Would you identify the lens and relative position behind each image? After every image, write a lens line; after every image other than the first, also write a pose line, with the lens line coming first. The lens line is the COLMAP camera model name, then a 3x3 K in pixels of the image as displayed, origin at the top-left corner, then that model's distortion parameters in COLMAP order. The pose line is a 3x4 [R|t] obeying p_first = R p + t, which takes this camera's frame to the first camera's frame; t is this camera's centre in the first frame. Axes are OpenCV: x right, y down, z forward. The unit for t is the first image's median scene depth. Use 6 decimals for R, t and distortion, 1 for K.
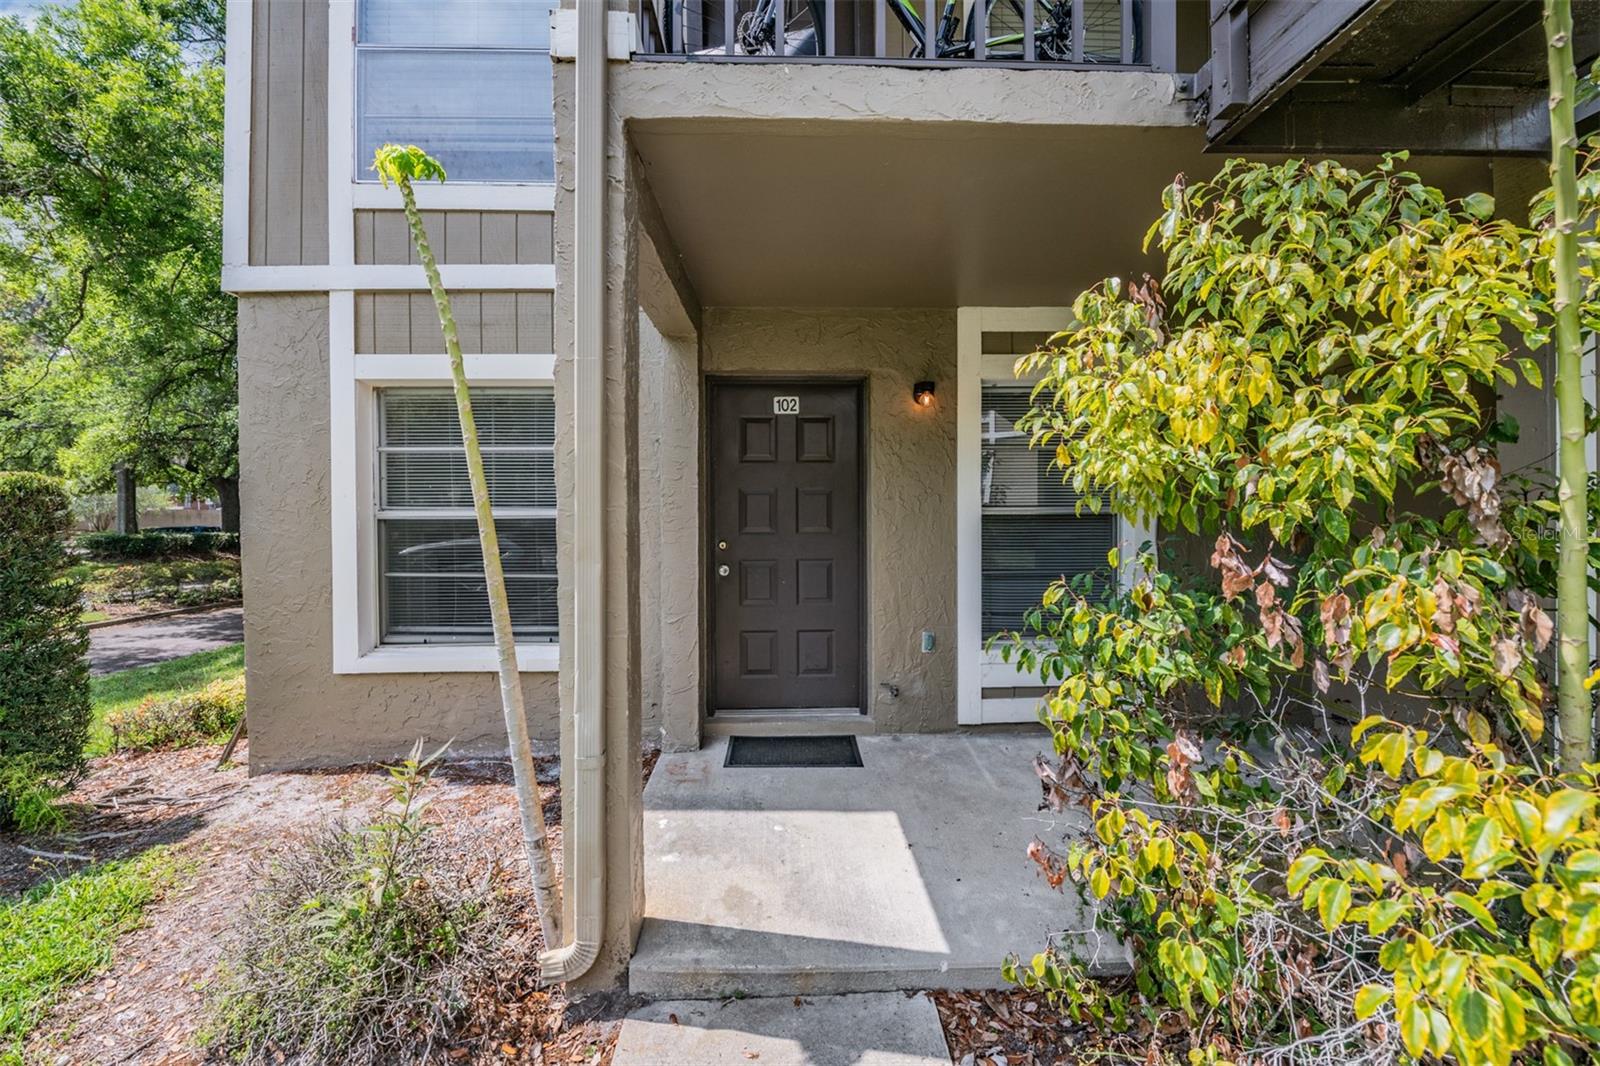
lens RADIAL K [[629.3, 0, 798.3], [0, 629.3, 530.9], [0, 0, 1]] dist [-0.001252, -0.000558]
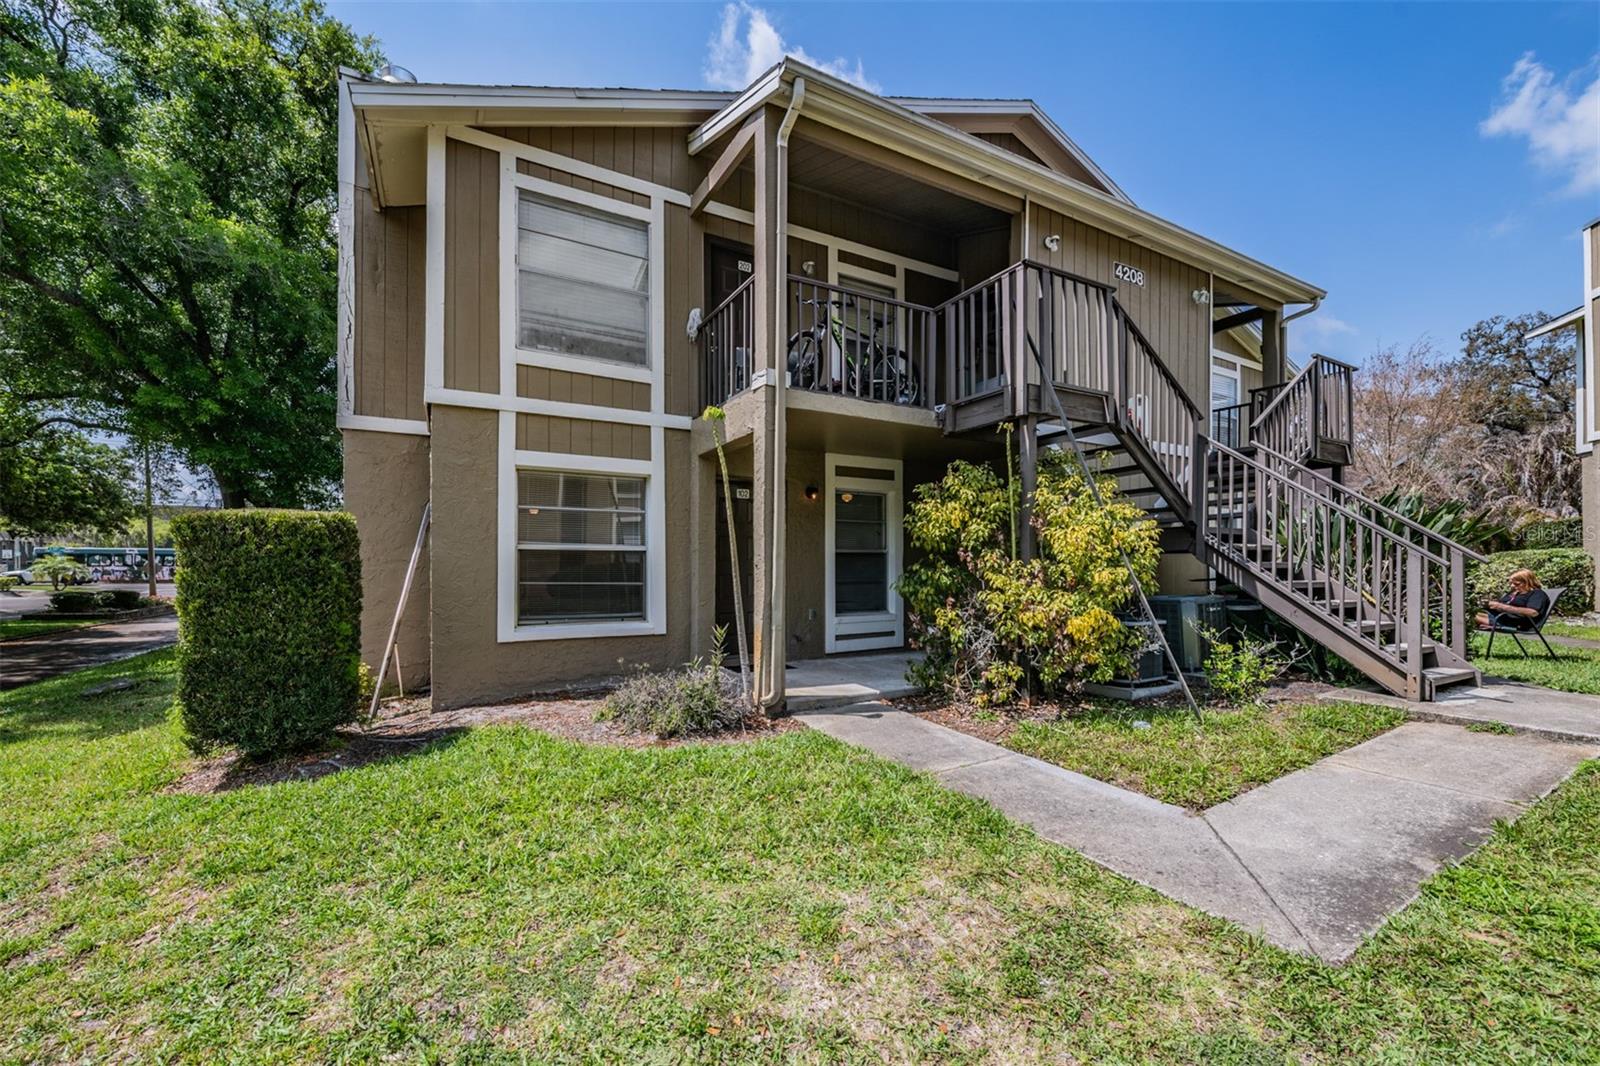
lens RADIAL K [[634.4, 0, 789.3], [0, 634.4, 579.0], [0, 0, 1]] dist [0.000038, -0.000101]
pose [[0.892411, -0.002486, 0.451217, -0.821786], [0.008925, 0.999886, -0.012144, 0.090742], [-0.451136, 0.014864, 0.892331, -0.835338]]
